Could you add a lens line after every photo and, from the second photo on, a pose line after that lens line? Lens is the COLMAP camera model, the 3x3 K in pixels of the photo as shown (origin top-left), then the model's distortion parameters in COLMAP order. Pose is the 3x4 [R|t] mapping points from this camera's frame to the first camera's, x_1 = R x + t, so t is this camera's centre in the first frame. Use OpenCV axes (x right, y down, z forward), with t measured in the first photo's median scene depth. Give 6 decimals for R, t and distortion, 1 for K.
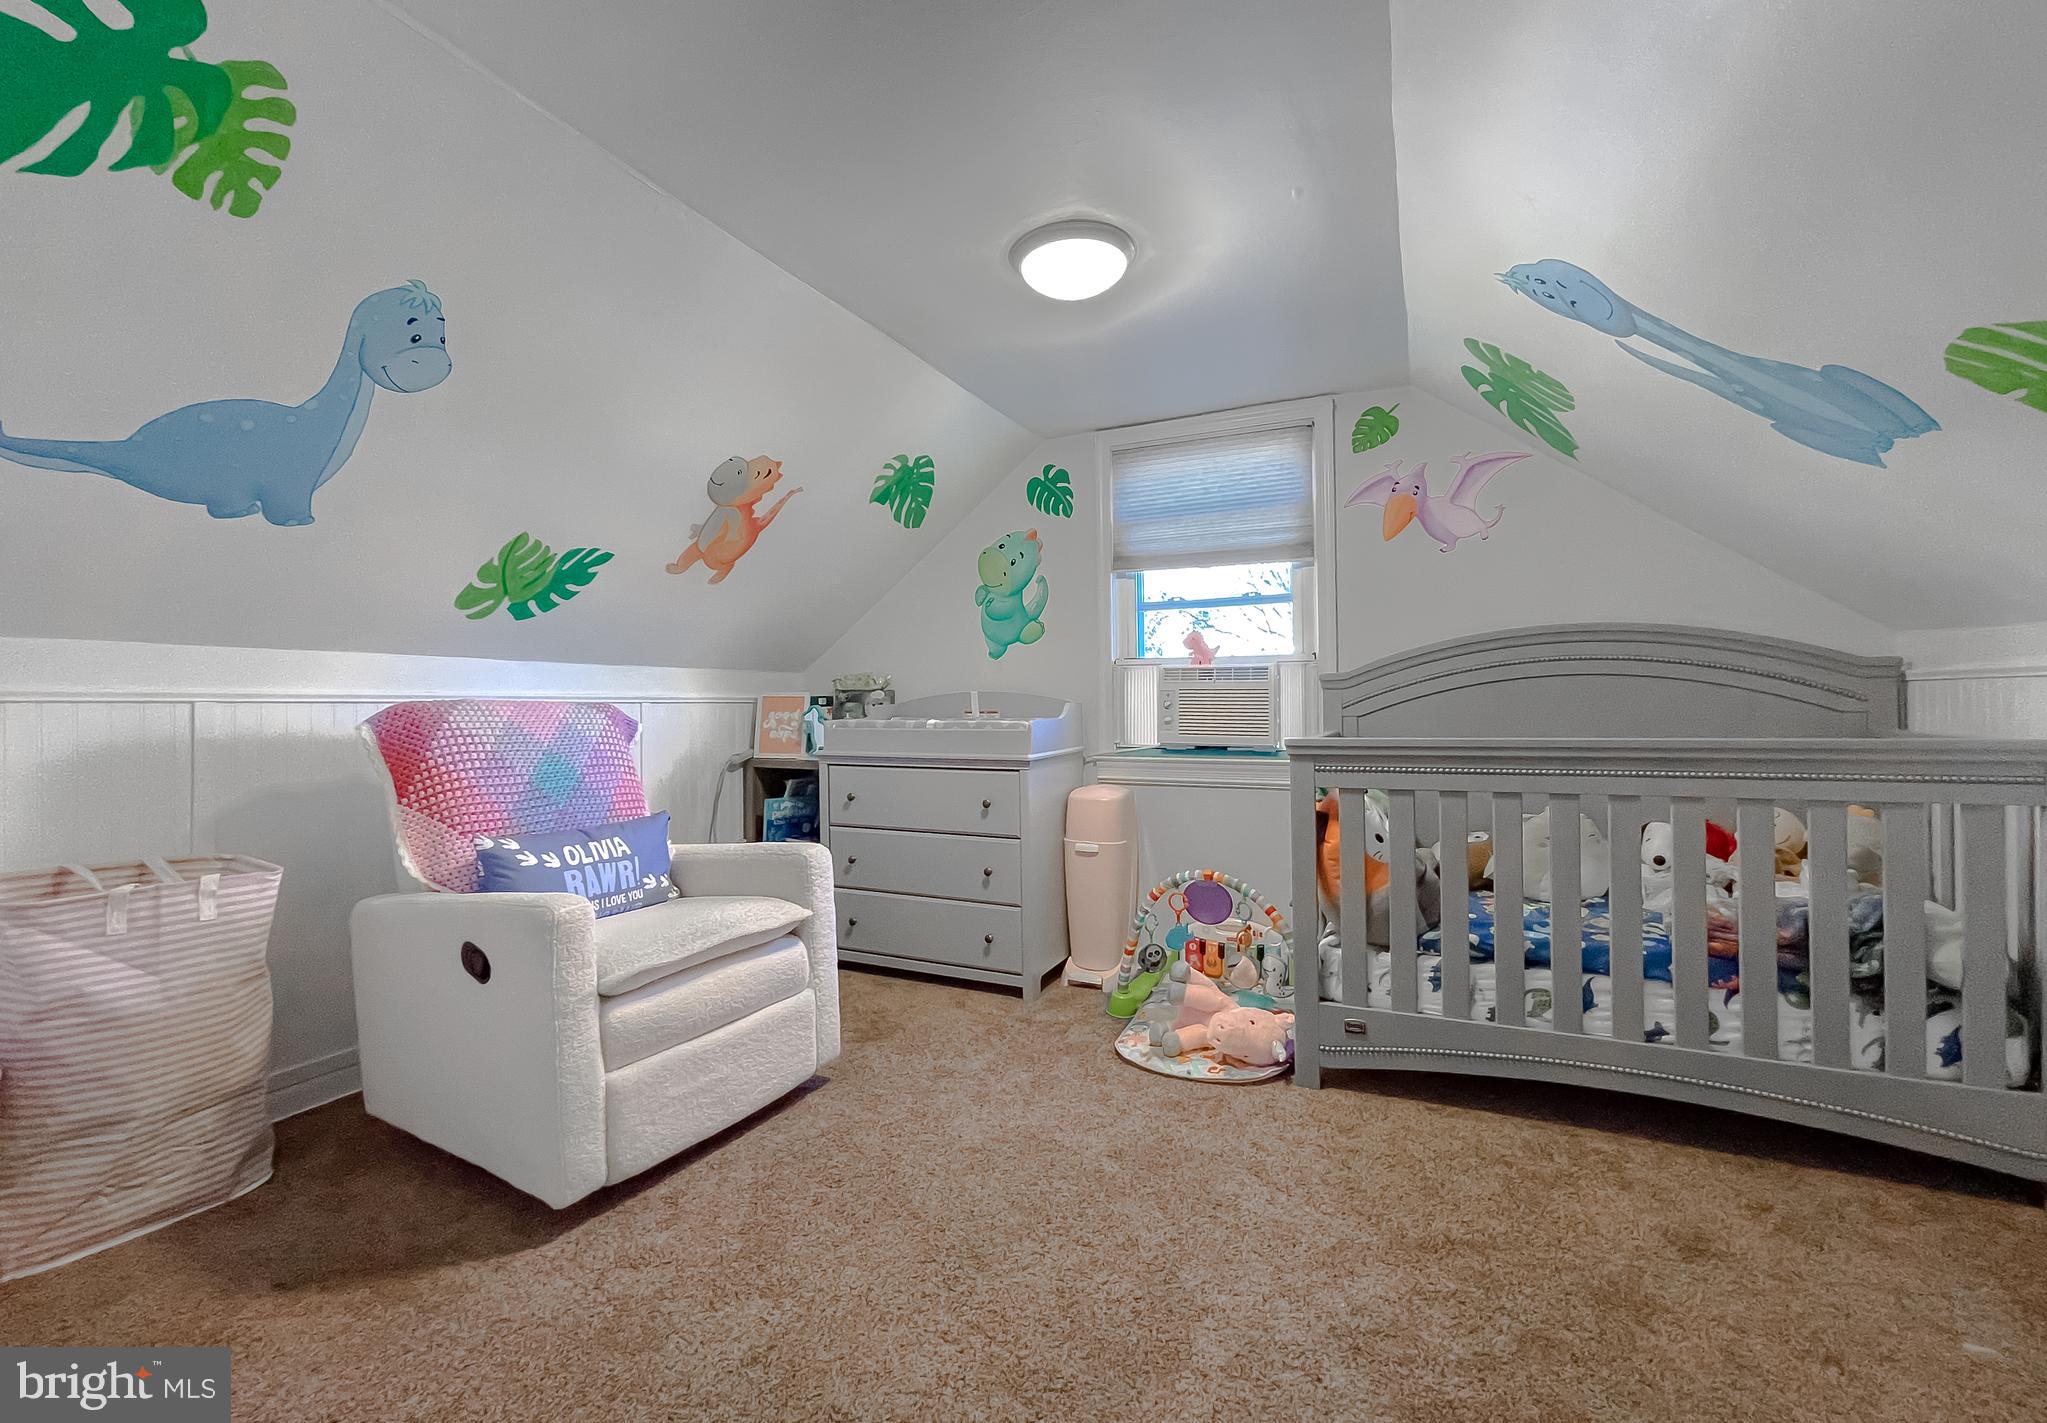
lens RADIAL K [[857.9, 0, 1022.1], [0, 857.9, 706.0], [0, 0, 1]] dist [0.000766, -0.000138]
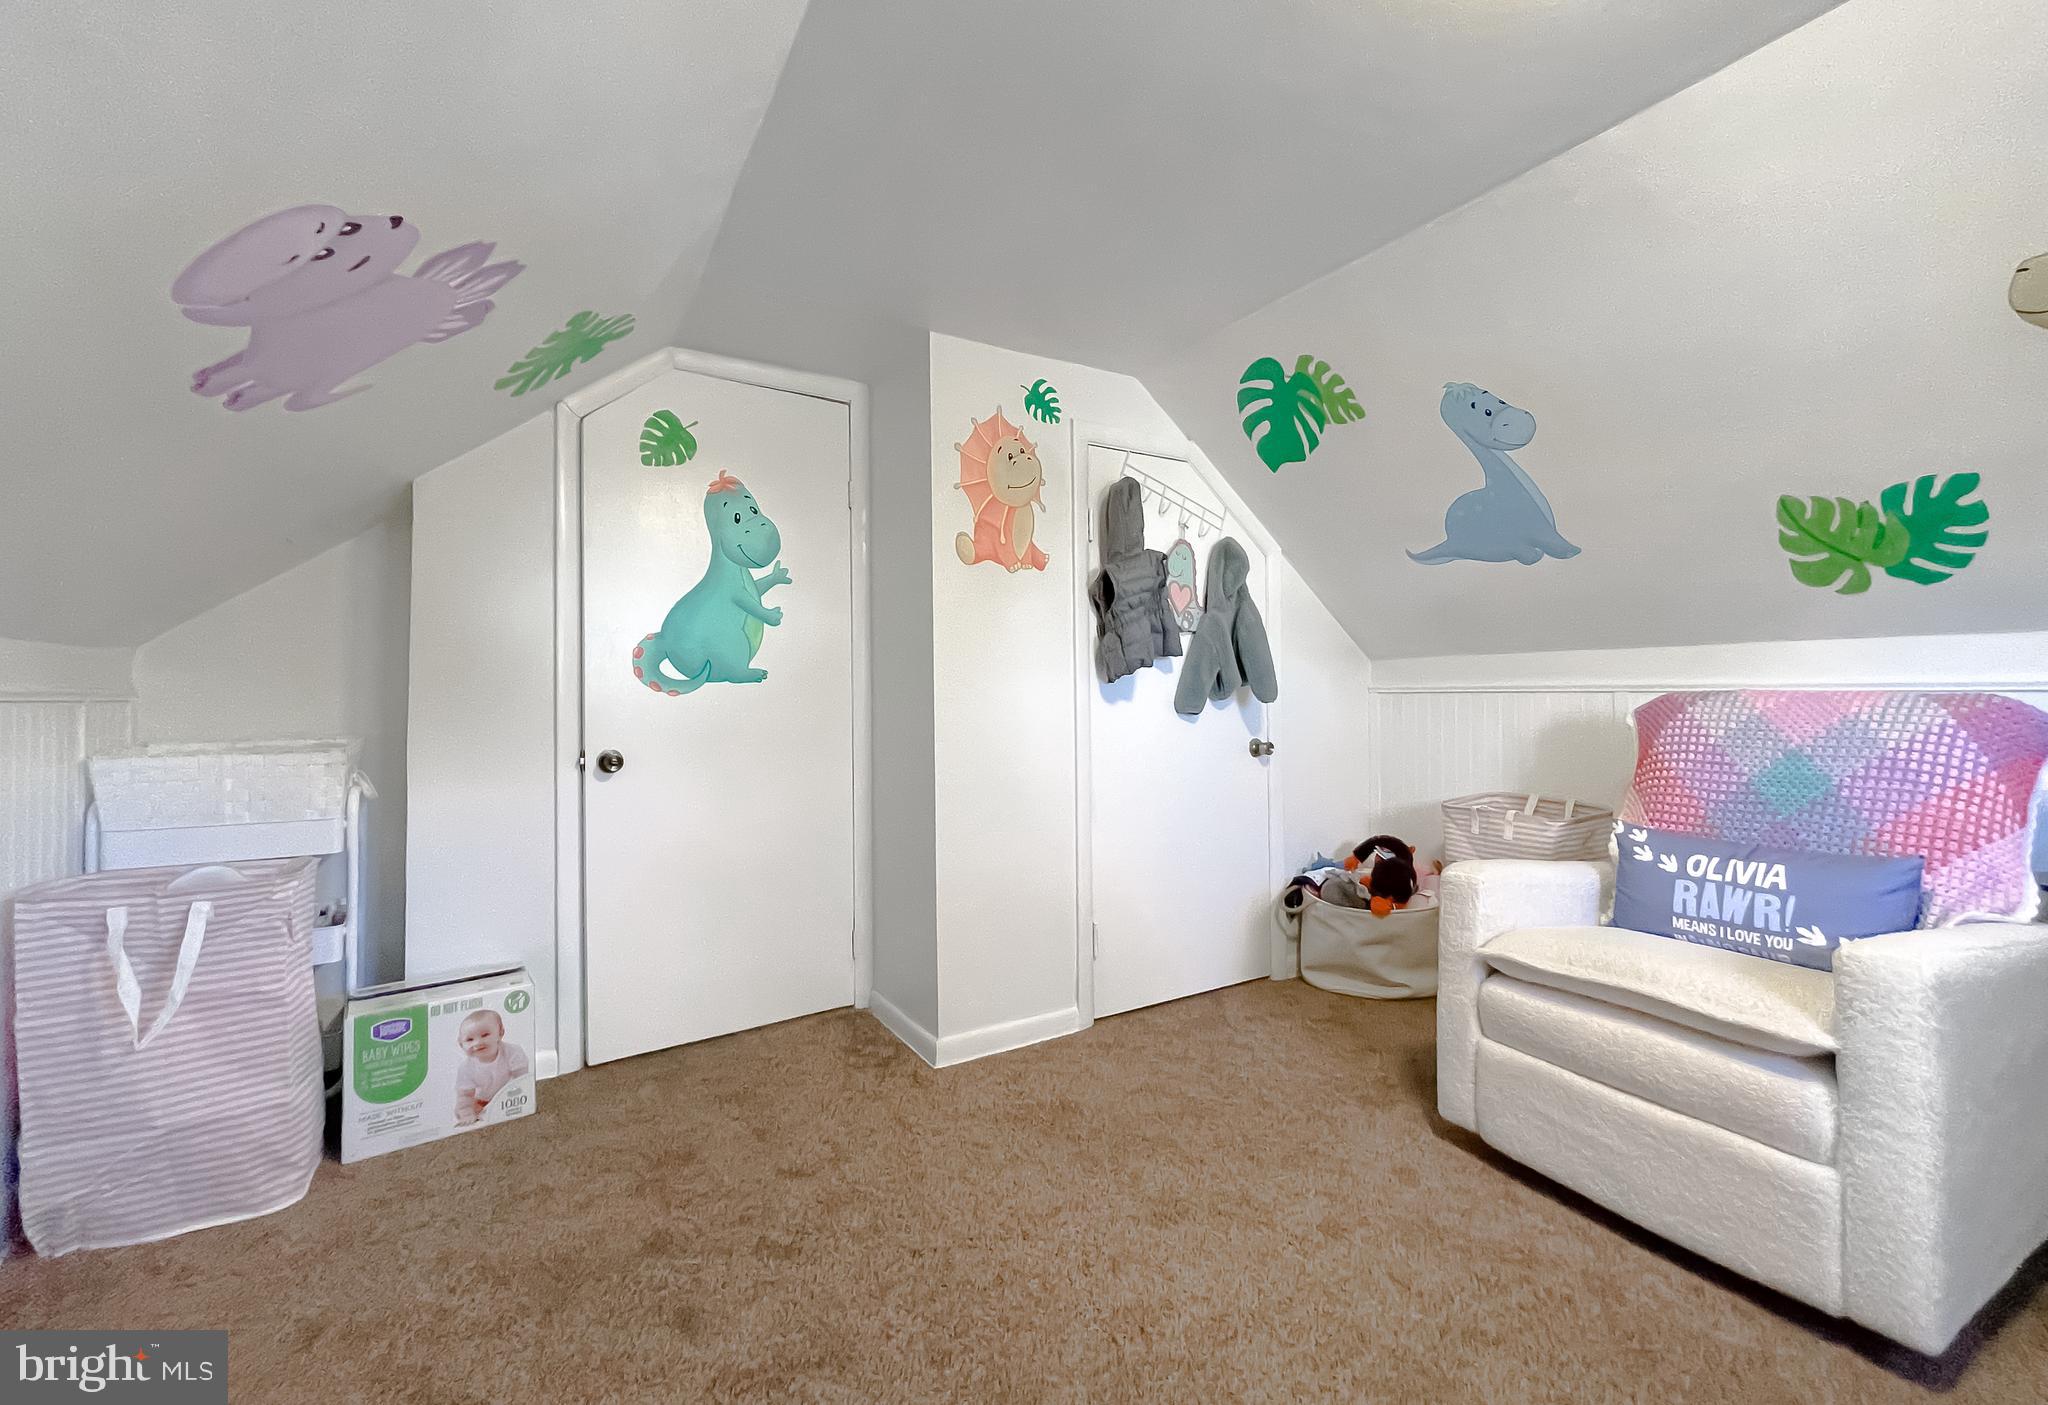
lens RADIAL K [[849.2, 0, 1025.8], [0, 849.2, 696.5], [0, 0, 1]] dist [-0.002211, 0.001731]
pose [[-0.550656, 0.015478, -0.834589, 0.374472], [0.010734, 0.999877, 0.011461, -0.012780], [0.834663, -0.002648, -0.550754, 0.565440]]
